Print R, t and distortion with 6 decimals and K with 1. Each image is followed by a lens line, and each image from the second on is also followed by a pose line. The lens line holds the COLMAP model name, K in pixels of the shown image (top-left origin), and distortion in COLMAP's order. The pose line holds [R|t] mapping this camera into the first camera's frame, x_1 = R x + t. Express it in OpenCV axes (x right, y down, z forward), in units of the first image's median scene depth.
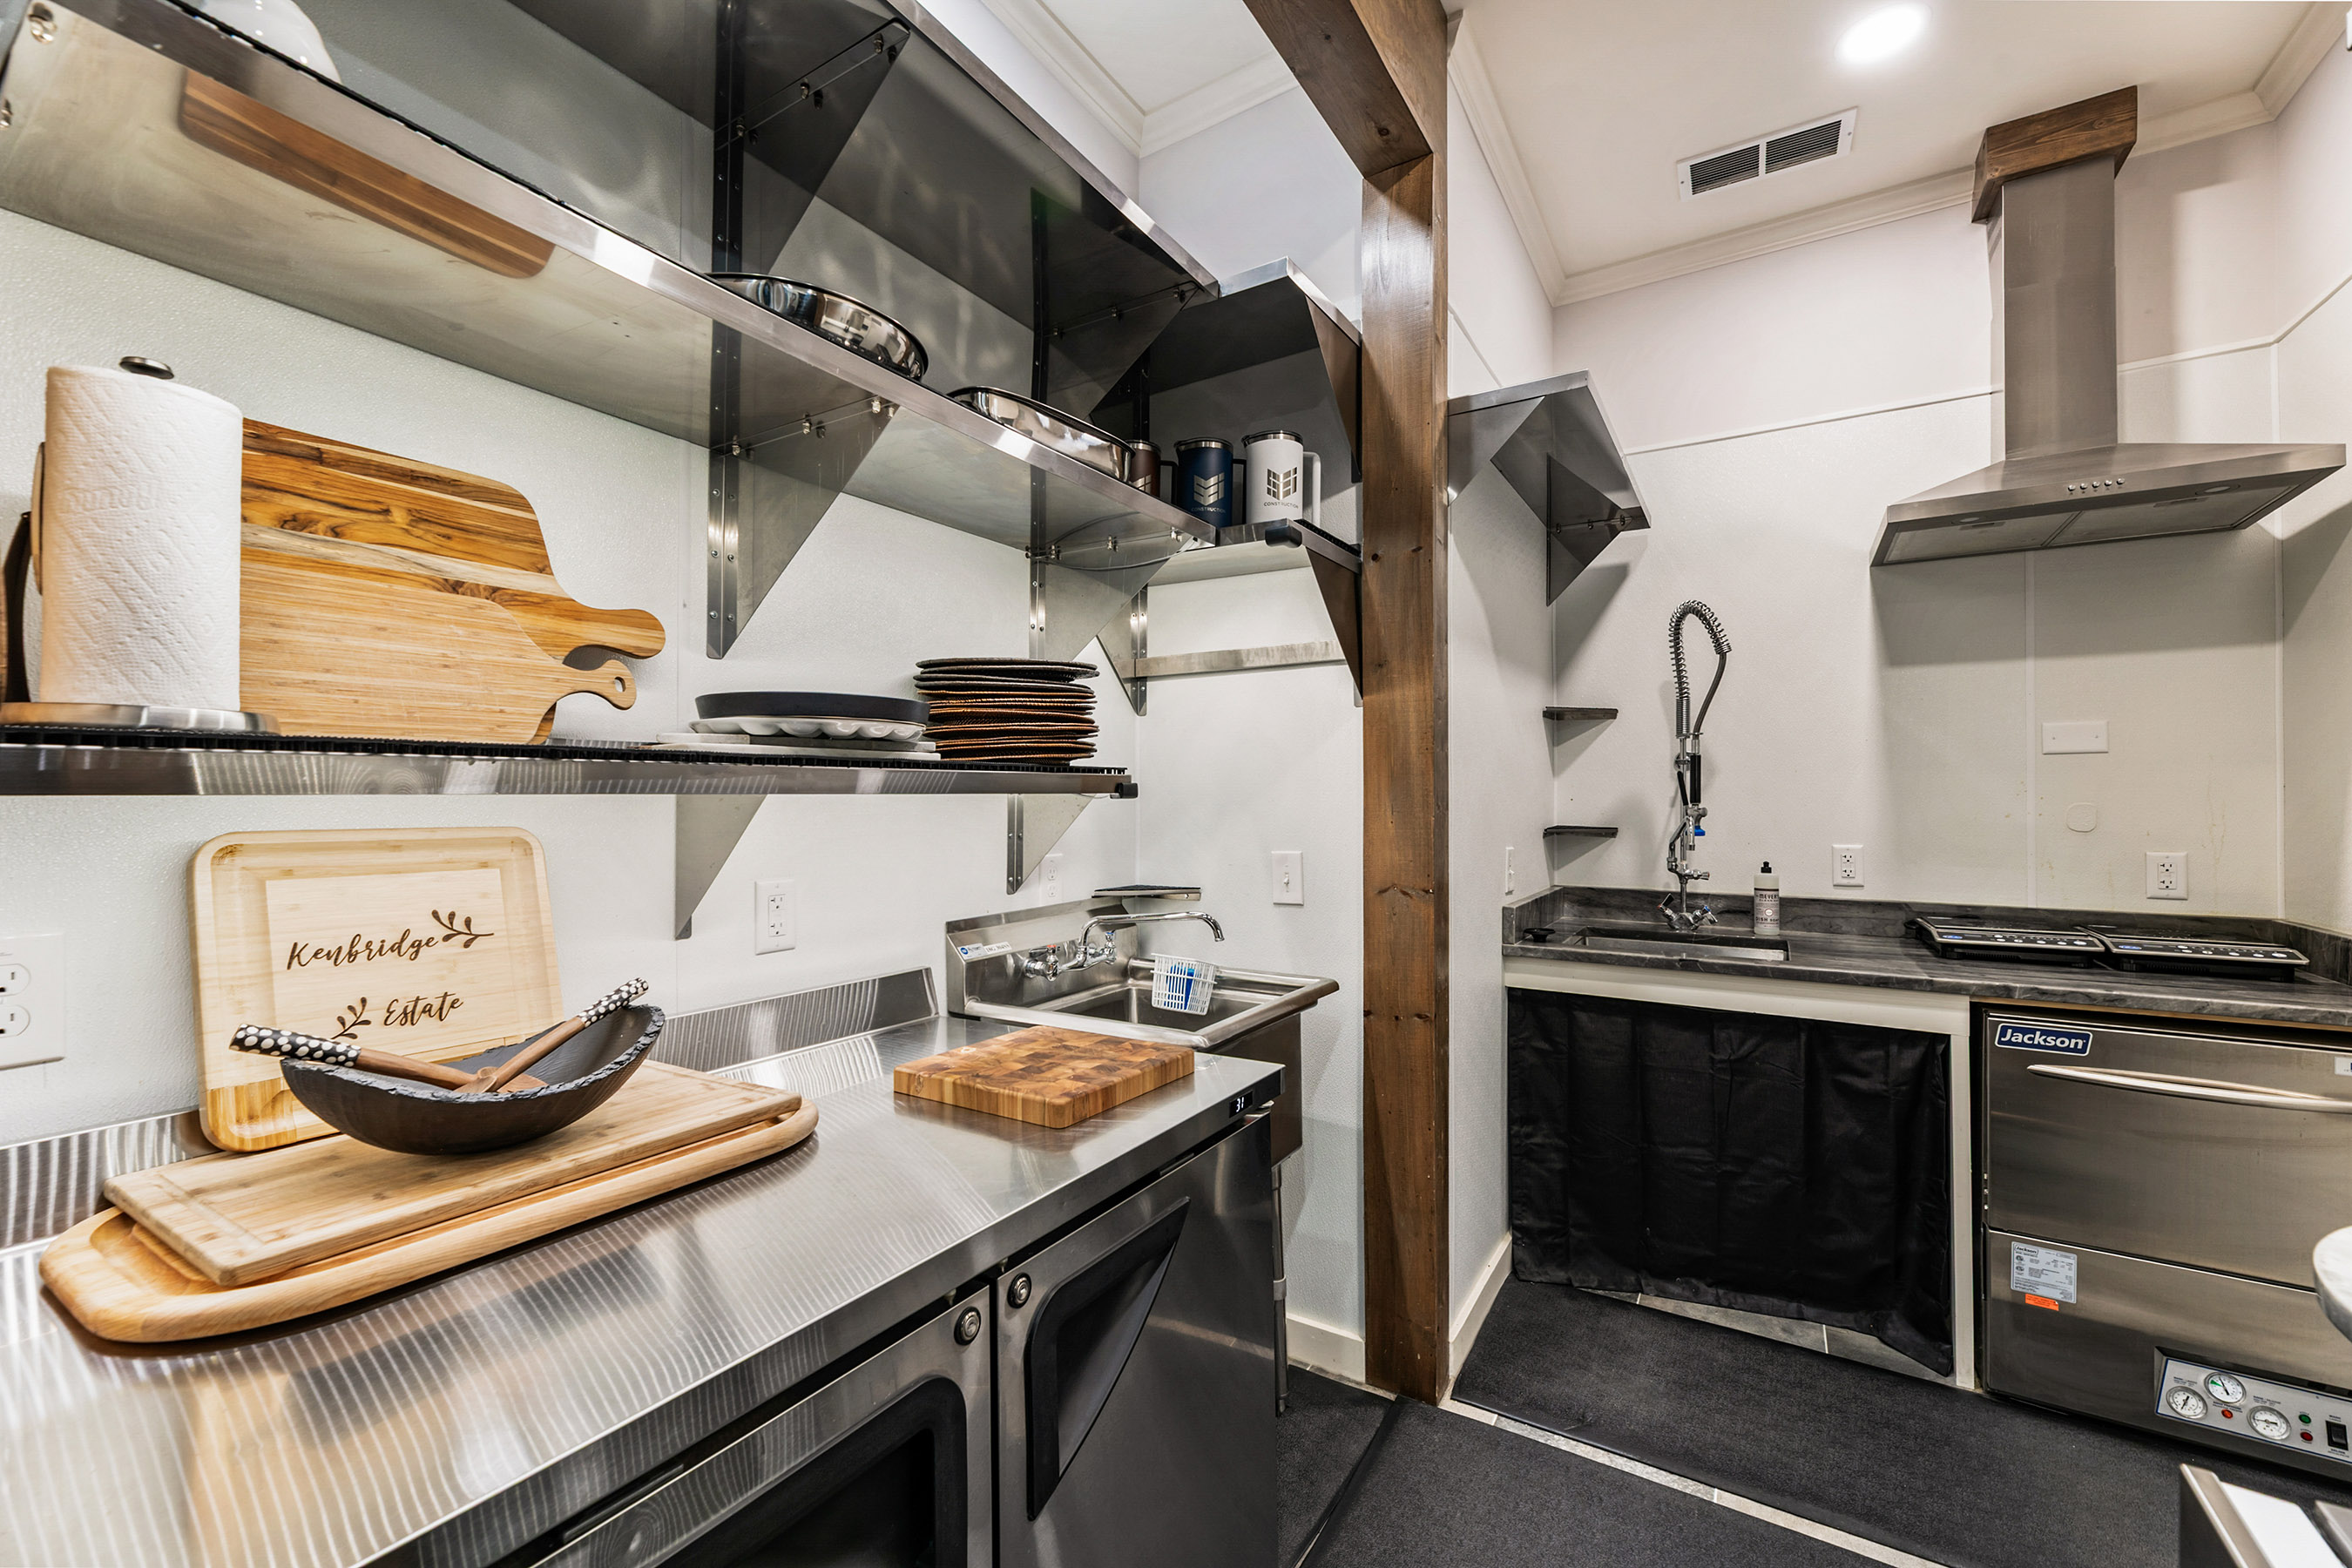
lens RADIAL K [[953.8, 0, 1174.6], [0, 953.8, 795.5], [0, 0, 1]] dist [0.000388, 0.000293]
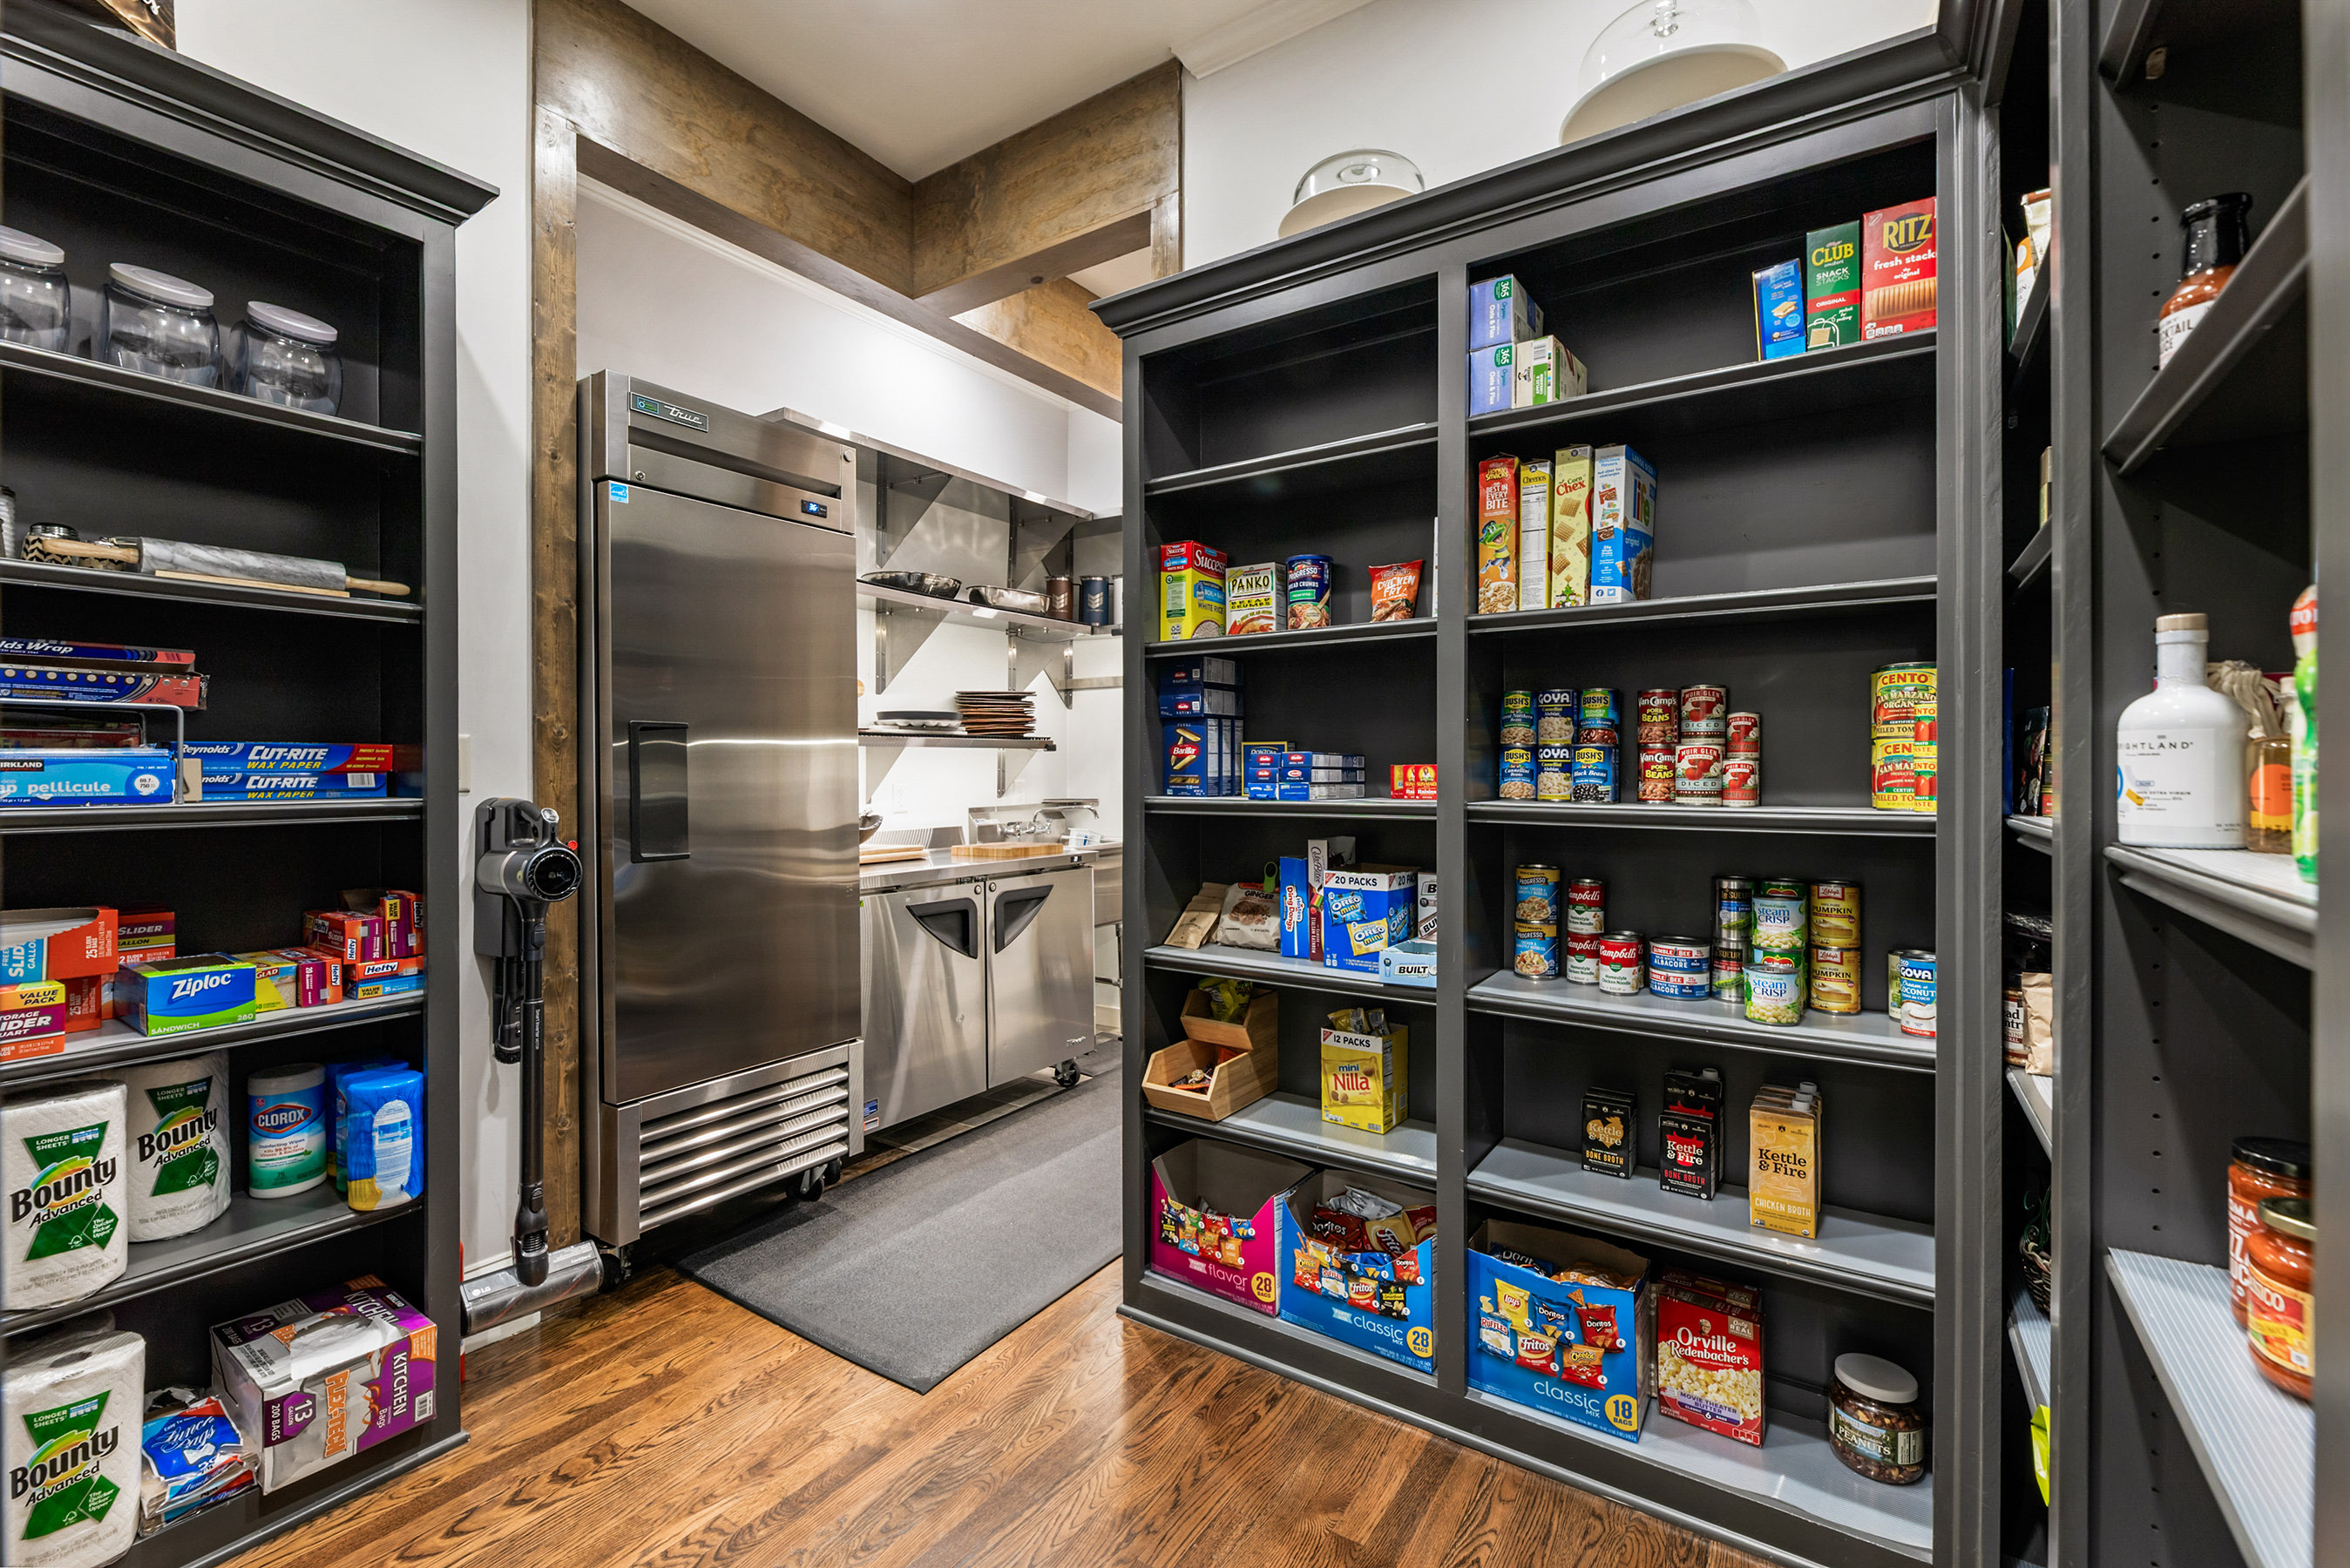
lens RADIAL K [[1016.8, 0, 1175.0], [0, 1016.8, 784.0], [0, 0, 1]] dist [-0.000446, -0.000042]
pose [[0.999676, -0.000468, -0.025438, 0.303568], [0.000955, 0.999817, 0.019103, 0.034942], [0.025424, -0.019121, 0.999494, -1.368029]]
